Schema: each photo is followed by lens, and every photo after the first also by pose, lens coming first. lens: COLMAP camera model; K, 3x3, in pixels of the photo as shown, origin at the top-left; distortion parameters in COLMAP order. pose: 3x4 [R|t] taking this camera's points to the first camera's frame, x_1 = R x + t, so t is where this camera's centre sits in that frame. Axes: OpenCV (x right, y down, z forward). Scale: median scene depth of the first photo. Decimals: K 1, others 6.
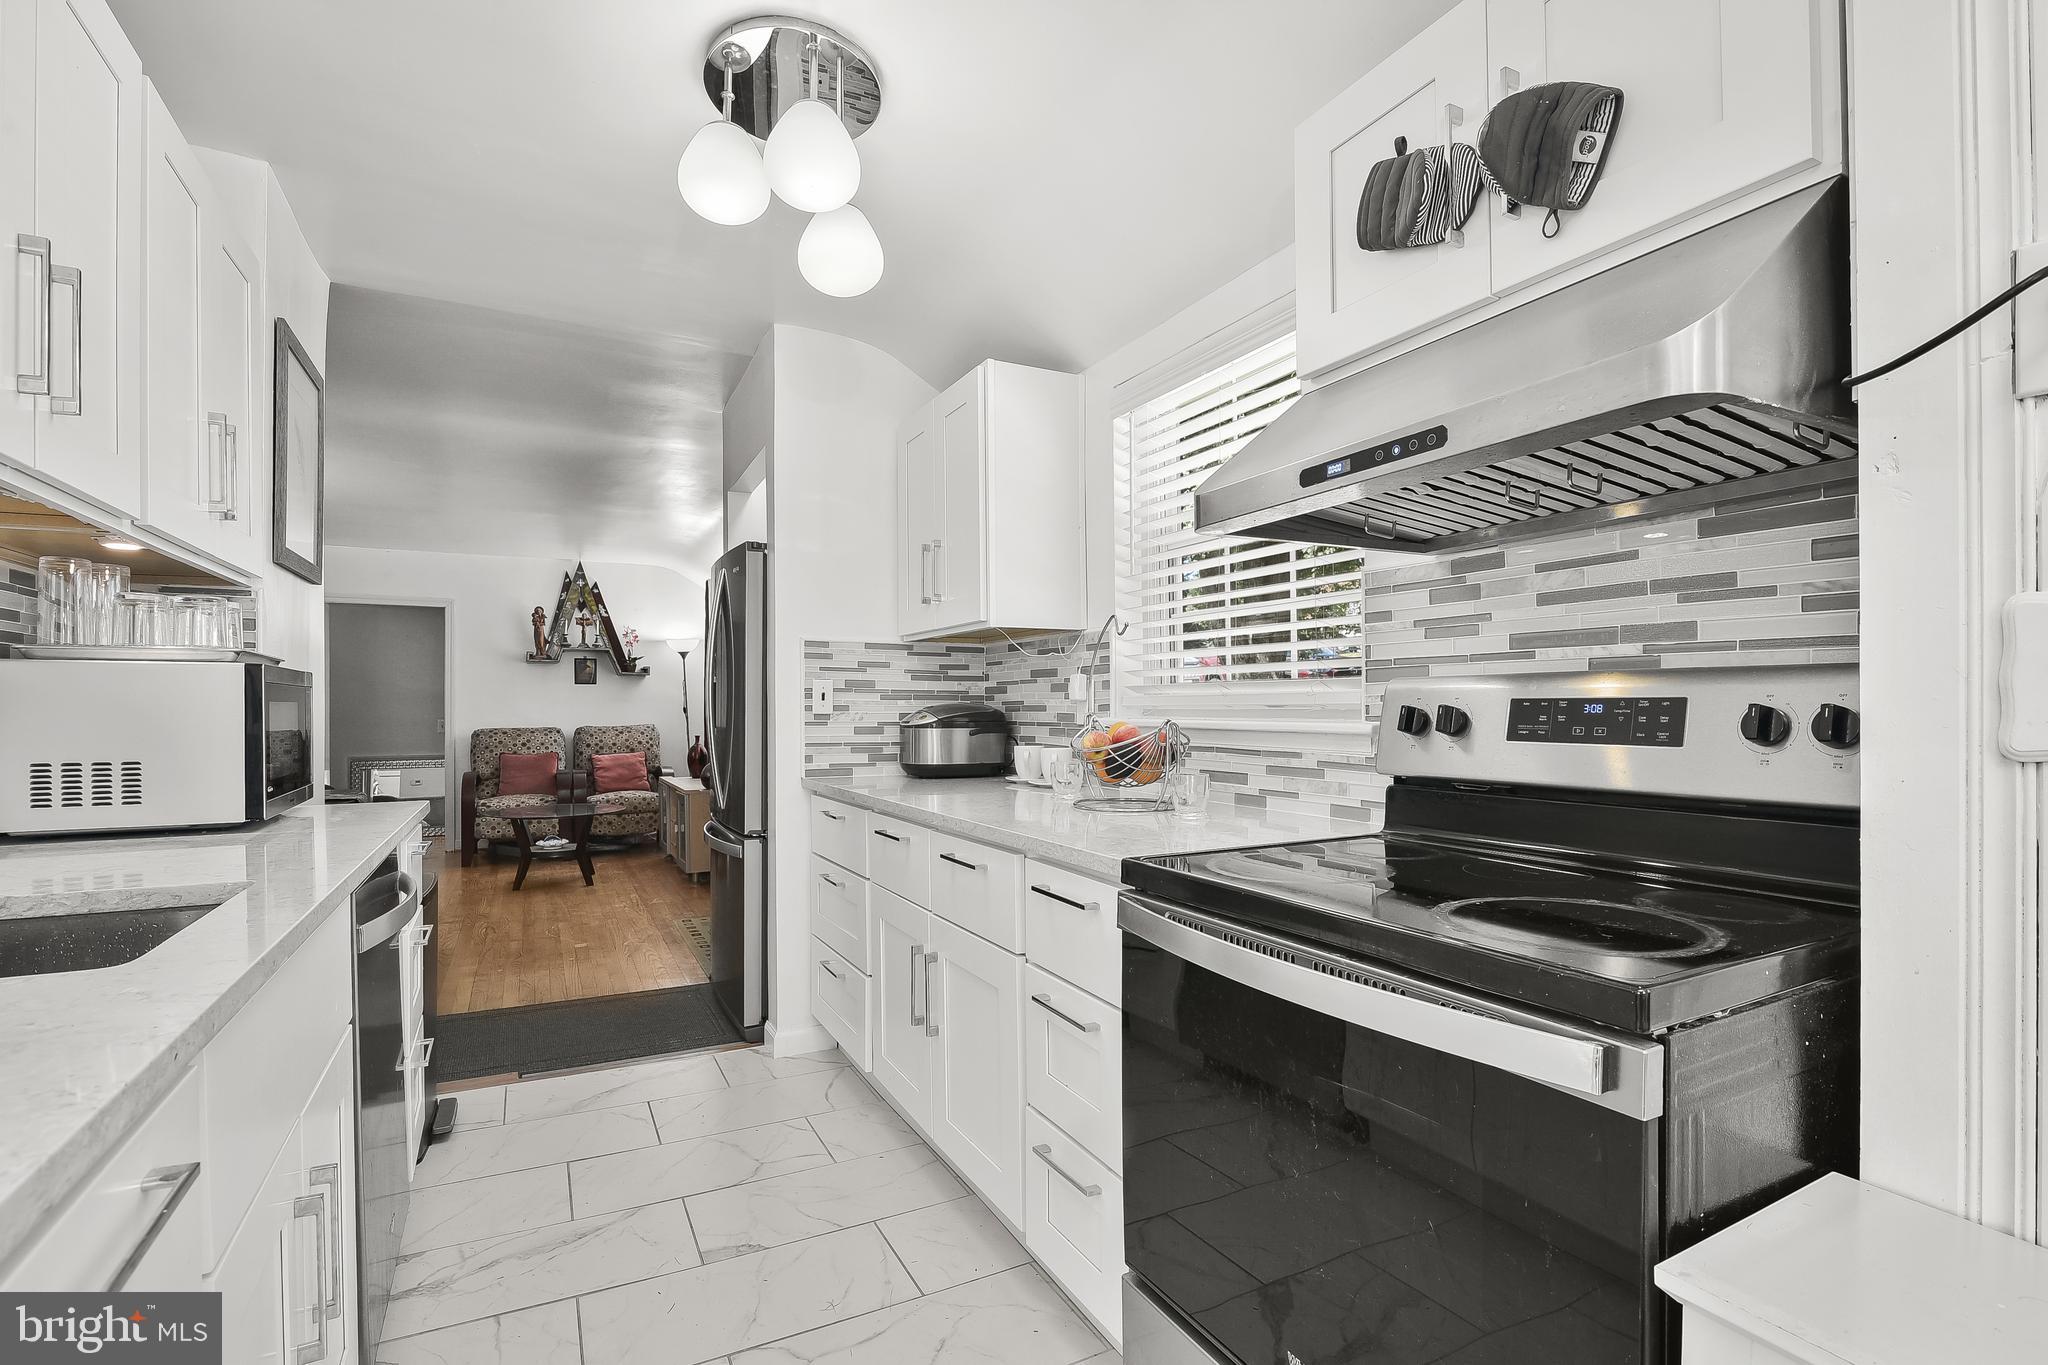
lens RADIAL K [[961.5, 0, 1018.9], [0, 961.5, 716.9], [0, 0, 1]] dist [-0.014684, 0.000034]
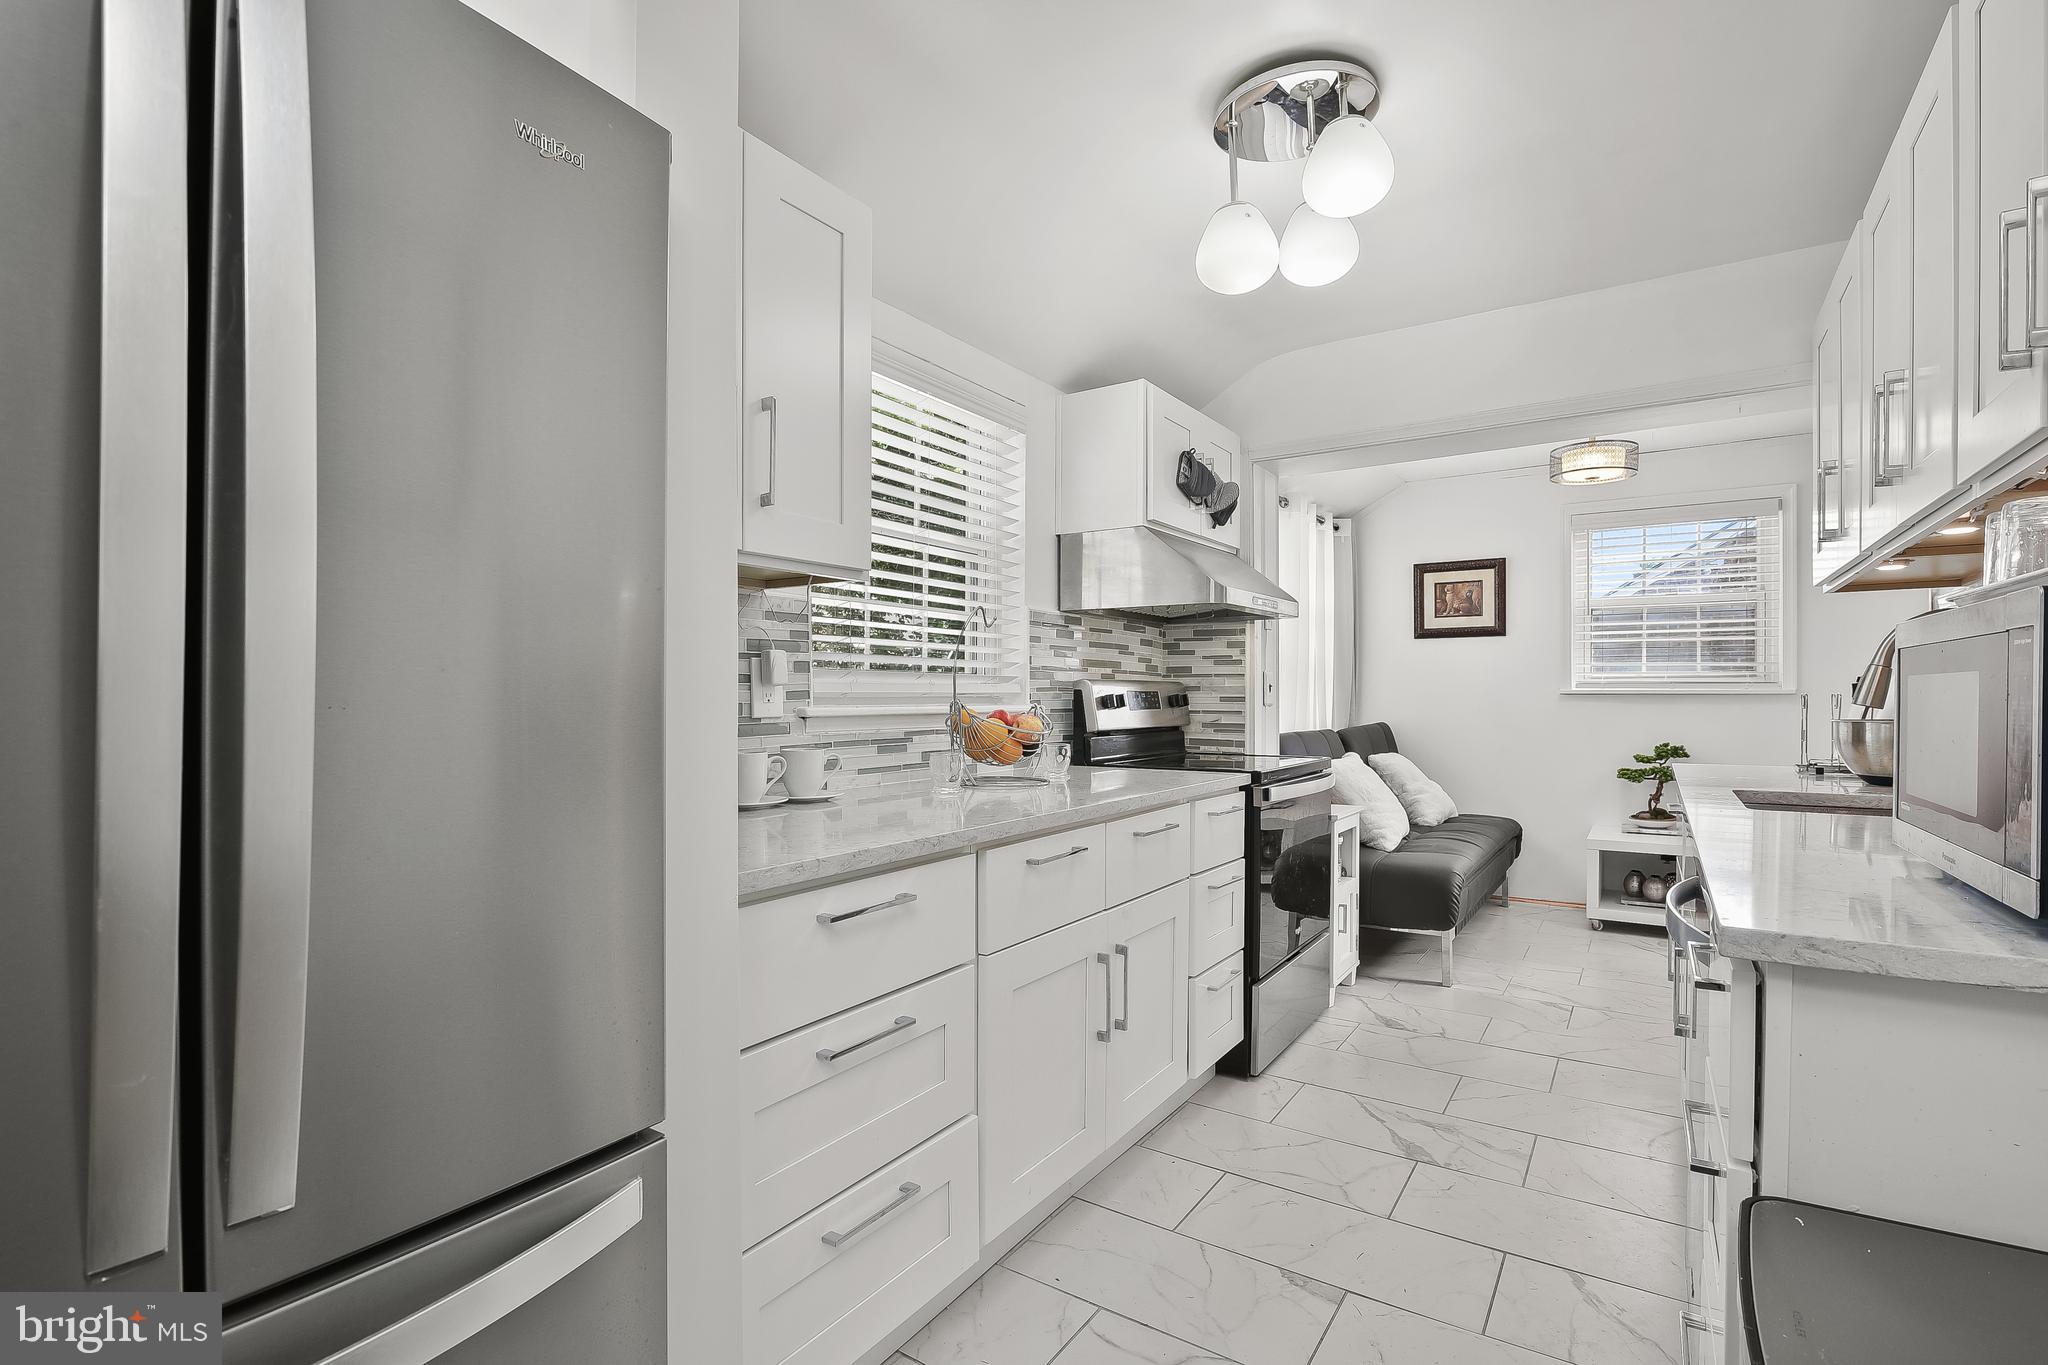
lens RADIAL K [[947.1, 0, 1022.3], [0, 947.1, 711.3], [0, 0, 1]] dist [-0.019777, 0.000989]
pose [[-0.487970, -0.009570, 0.872808, -0.567638], [0.012838, 0.999753, 0.018140, -0.006533], [-0.872766, 0.020057, -0.487727, 1.006070]]
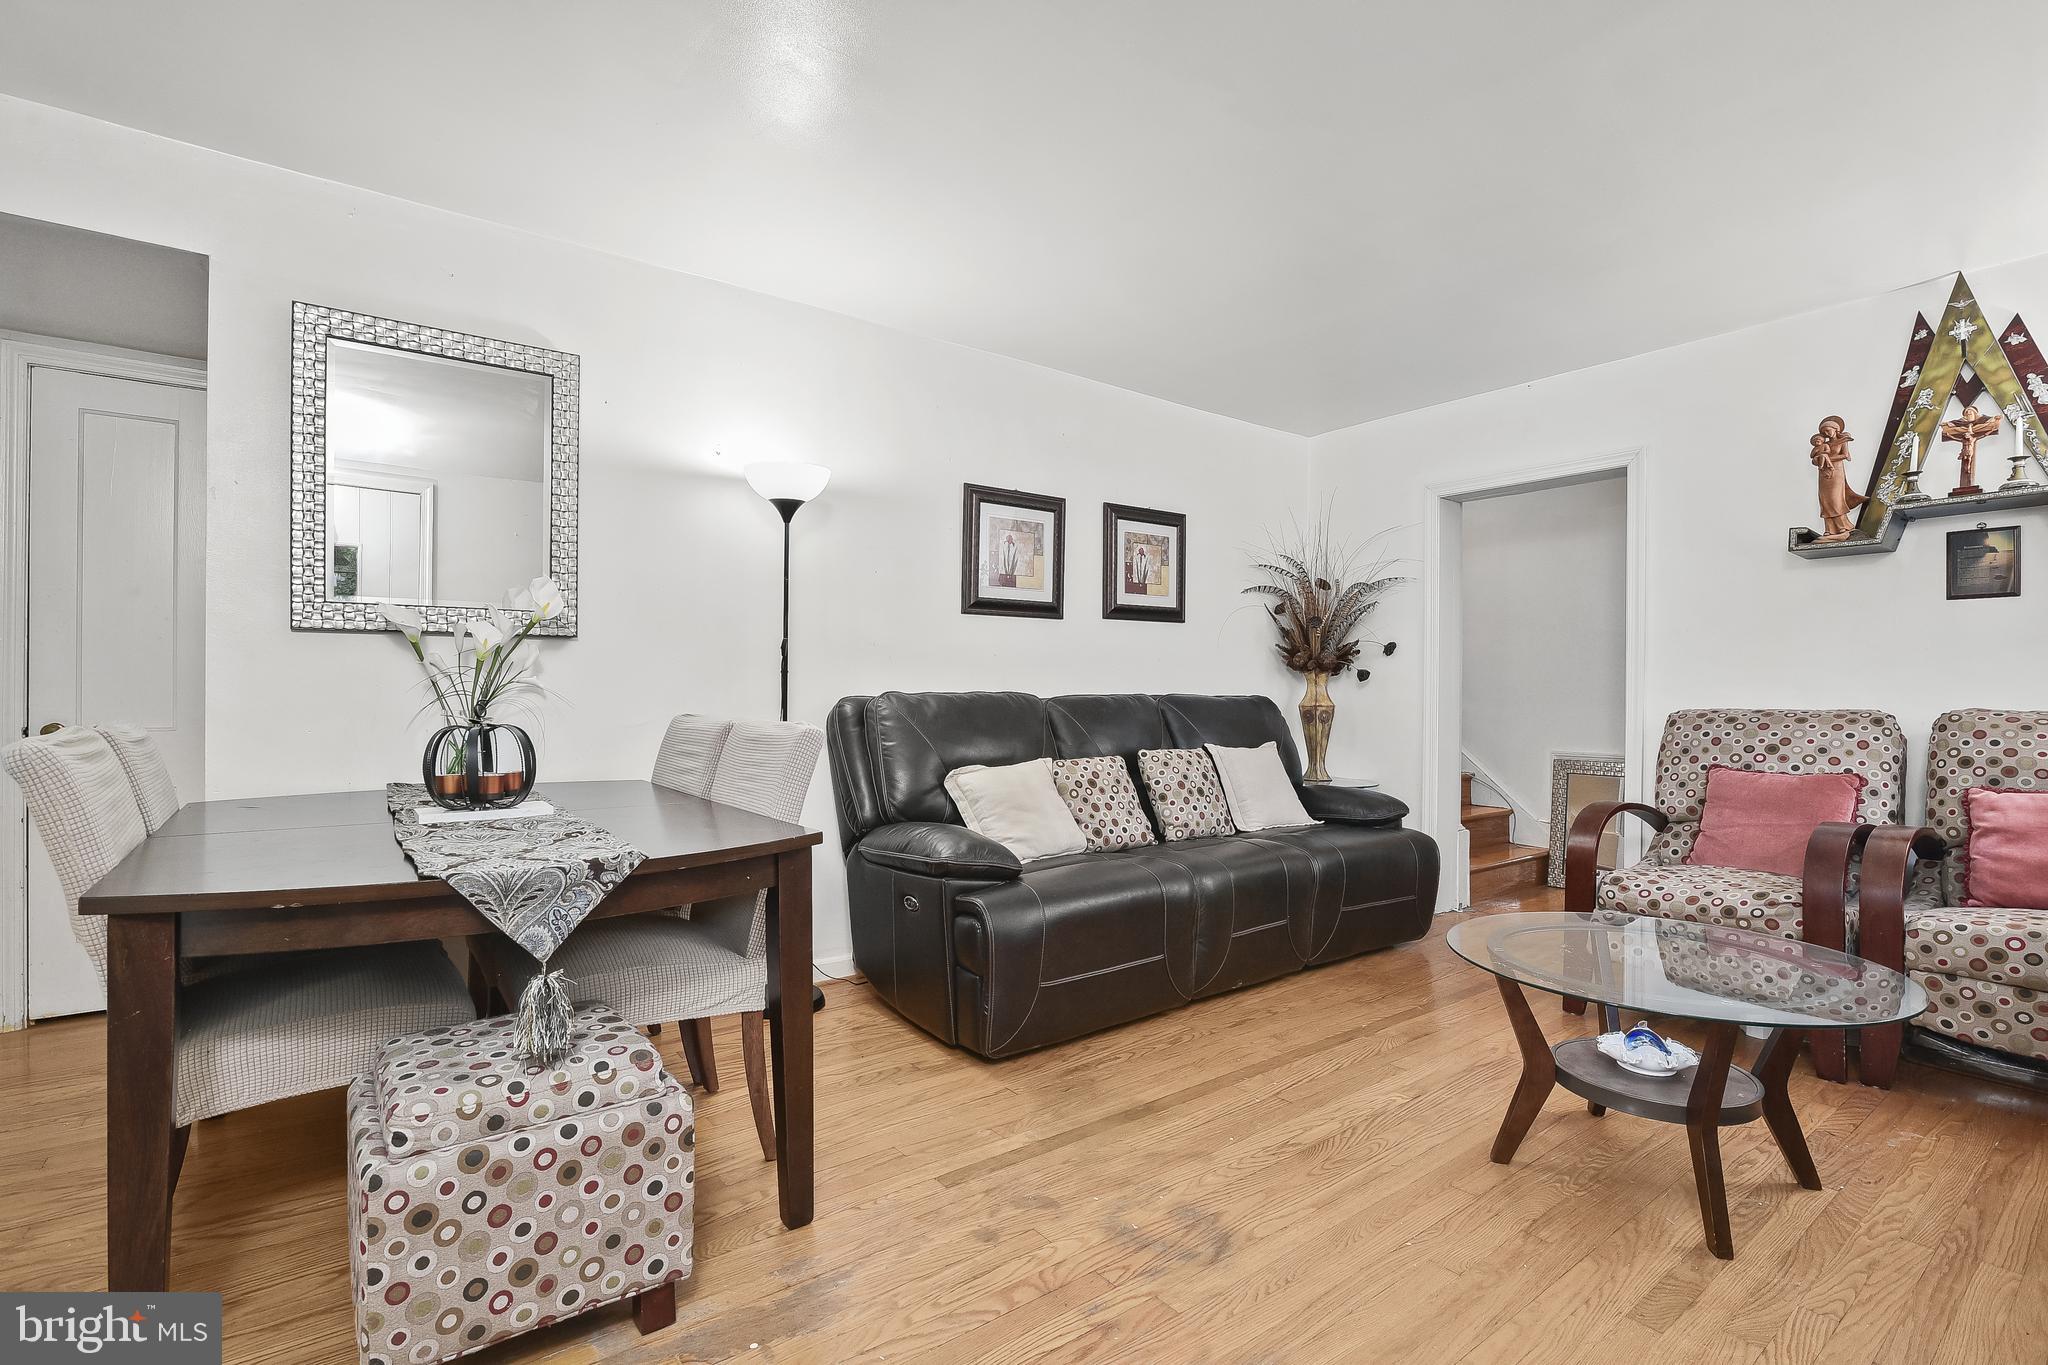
lens RADIAL K [[943.0, 0, 1025.6], [0, 943.0, 695.1], [0, 0, 1]] dist [-0.019575, 0.001121]
pose [[0.173495, 0.003595, -0.984828, -0.390689], [-0.012535, 0.999920, 0.001441, 0.019467], [0.984755, 0.012095, 0.173526, 1.379364]]
